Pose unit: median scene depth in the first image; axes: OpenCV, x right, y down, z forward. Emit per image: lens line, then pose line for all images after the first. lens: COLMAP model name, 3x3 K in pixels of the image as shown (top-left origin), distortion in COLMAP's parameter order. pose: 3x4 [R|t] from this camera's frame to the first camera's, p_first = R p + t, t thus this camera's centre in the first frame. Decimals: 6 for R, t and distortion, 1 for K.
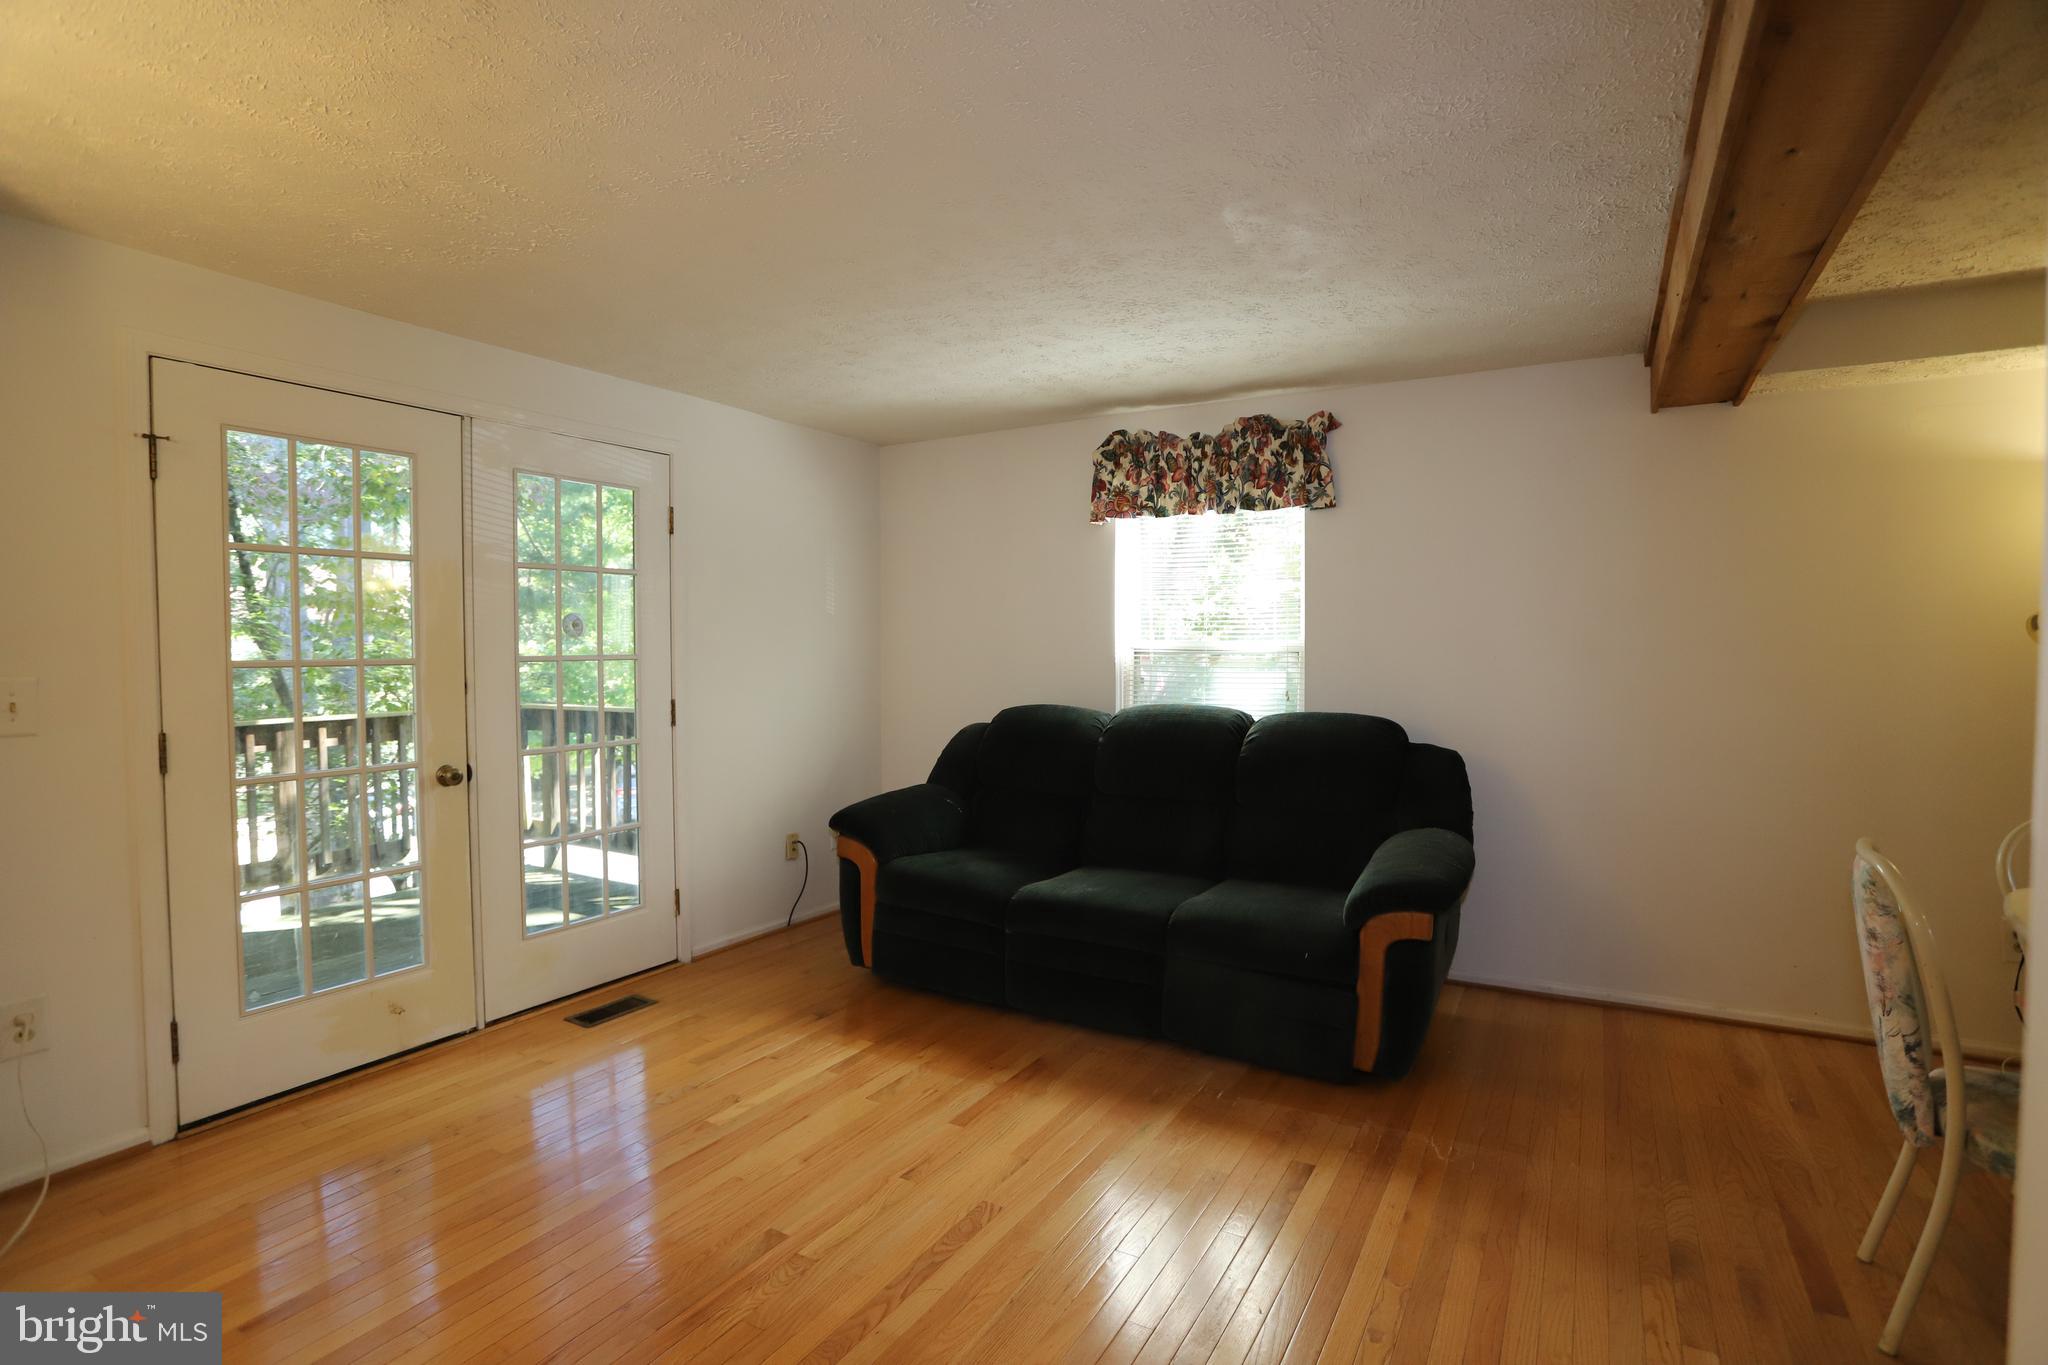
lens RADIAL K [[993.2, 0, 1029.4], [0, 993.2, 680.1], [0, 0, 1]] dist [-0.078363, 0.032481]
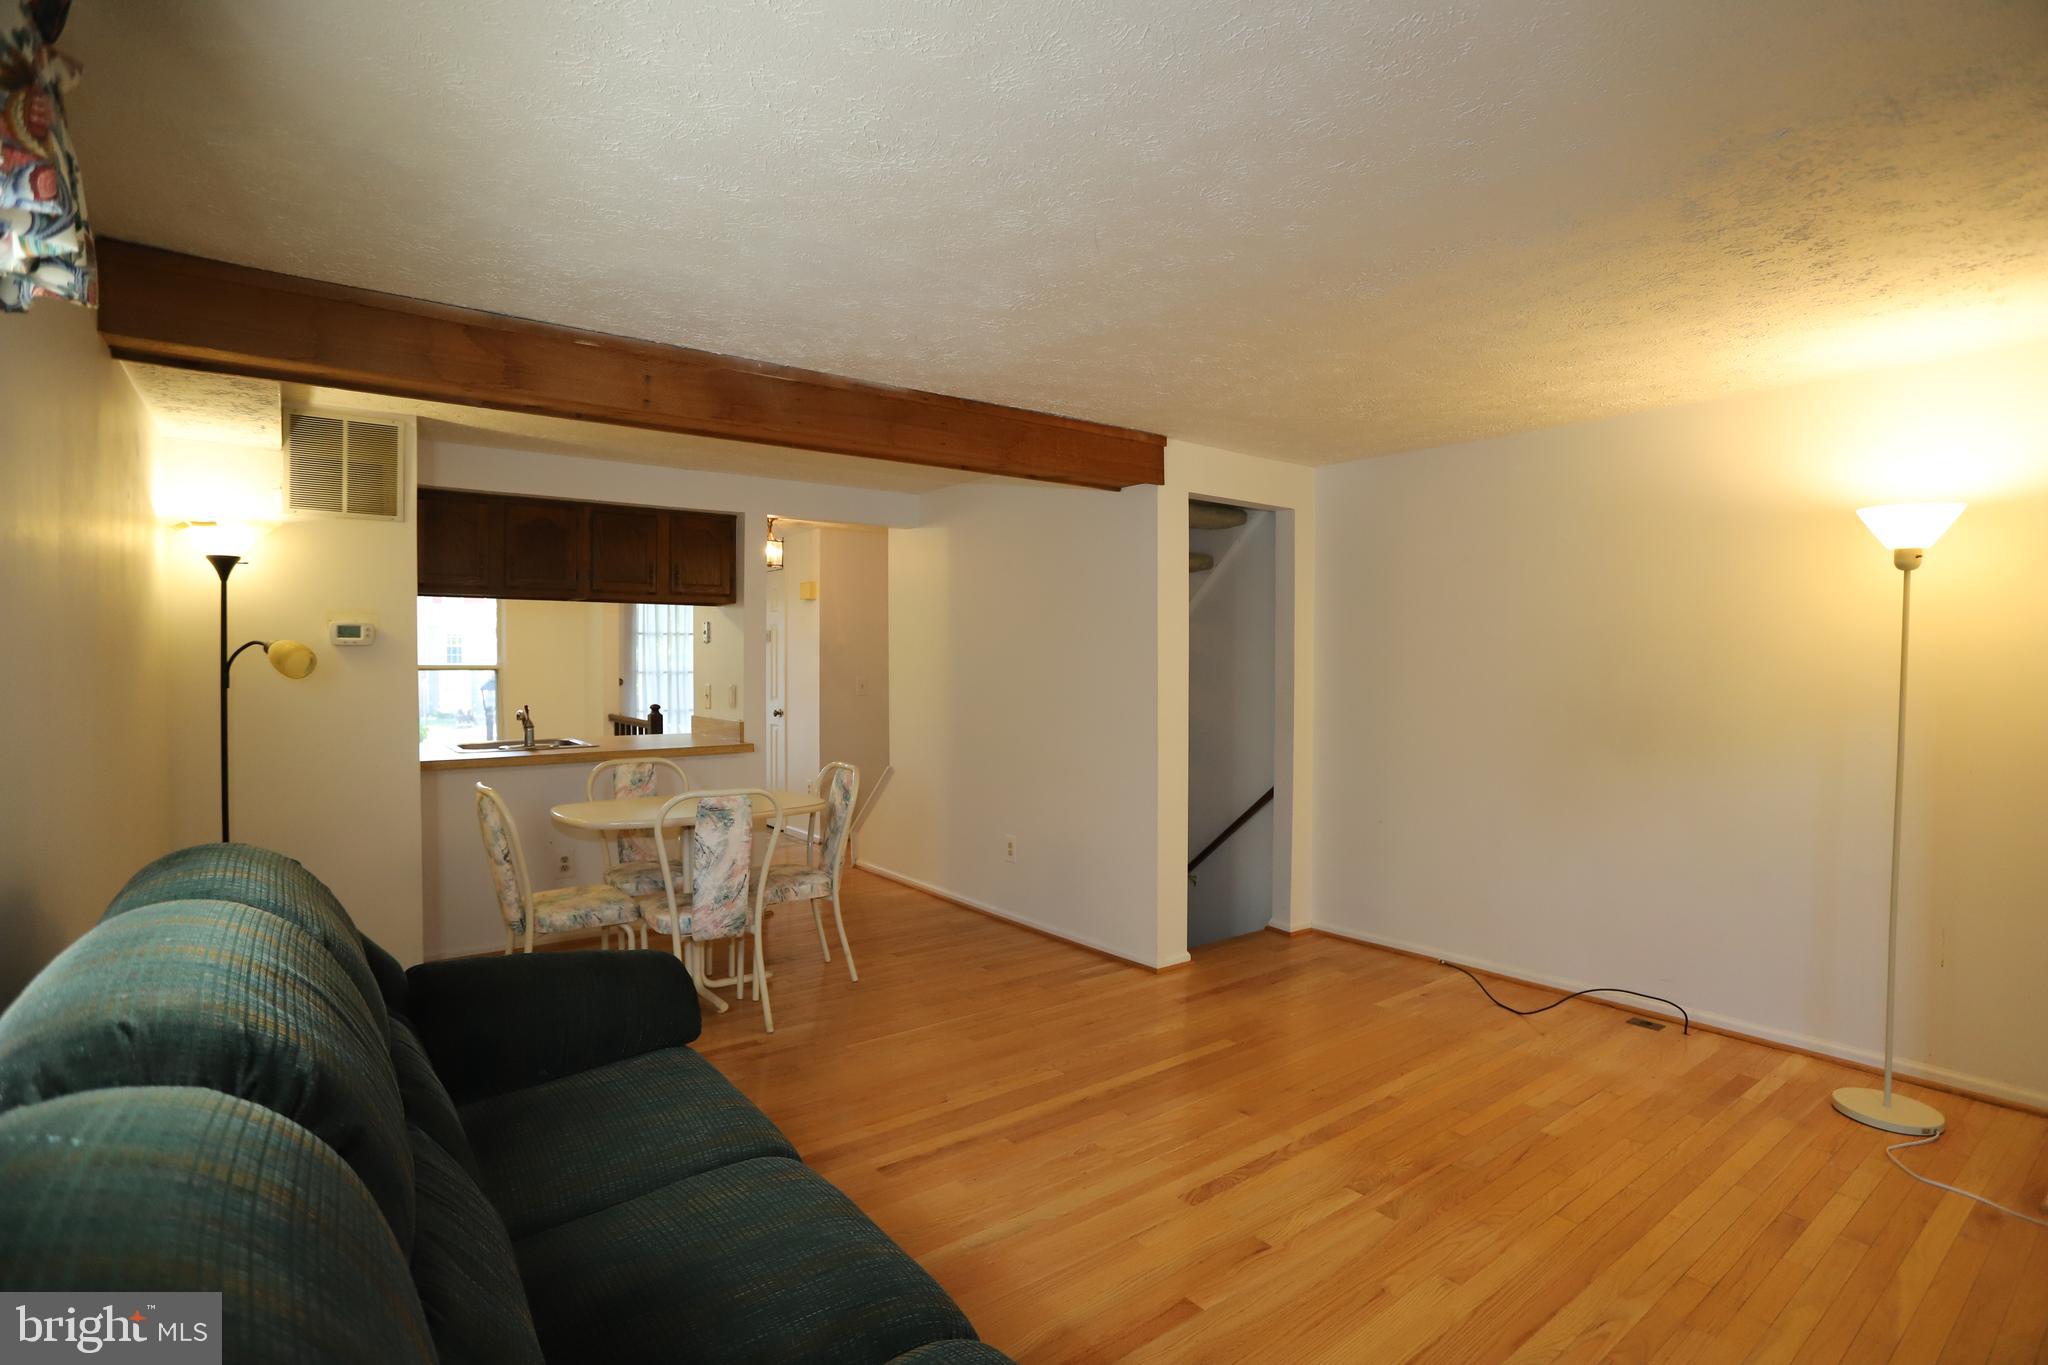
lens RADIAL K [[993.2, 0, 1029.4], [0, 993.2, 680.1], [0, 0, 1]] dist [-0.078363, 0.032481]
pose [[-0.922084, -0.008218, 0.386903, -0.162644], [0.013264, 0.998516, 0.052819, -0.052854], [-0.386763, 0.053836, -0.920607, 1.137589]]
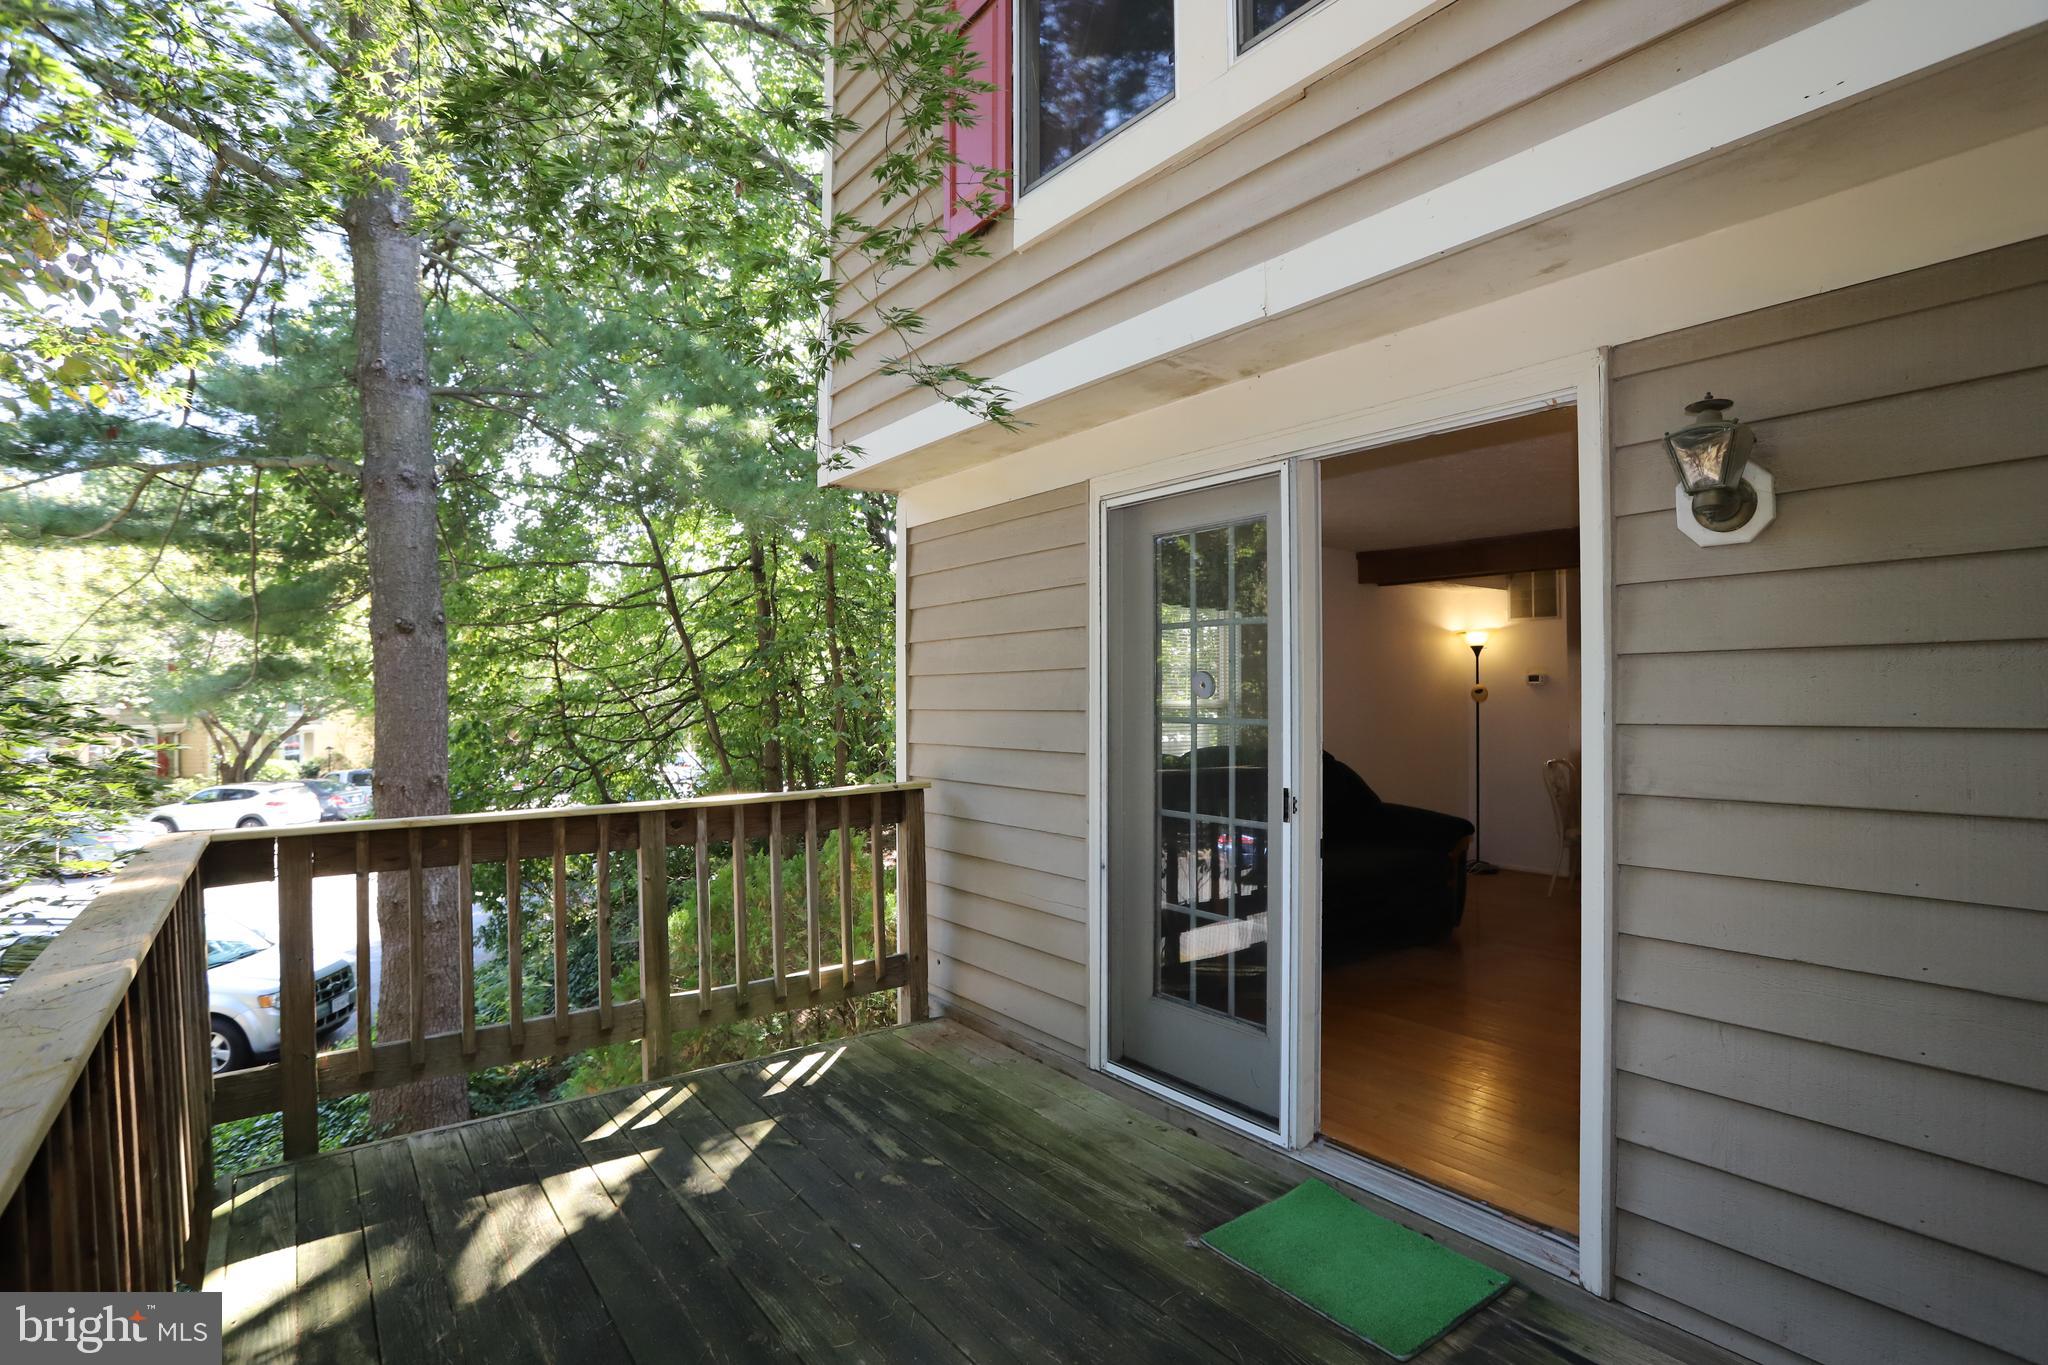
lens RADIAL K [[993.2, 0, 1029.4], [0, 993.2, 680.1], [0, 0, 1]] dist [-0.078363, 0.032481]
pose [[0.387289, 0.012372, 0.921875, -1.229517], [0.039057, 0.998792, -0.029812, -0.039087], [-0.921131, 0.047552, 0.386338, 0.708824]]
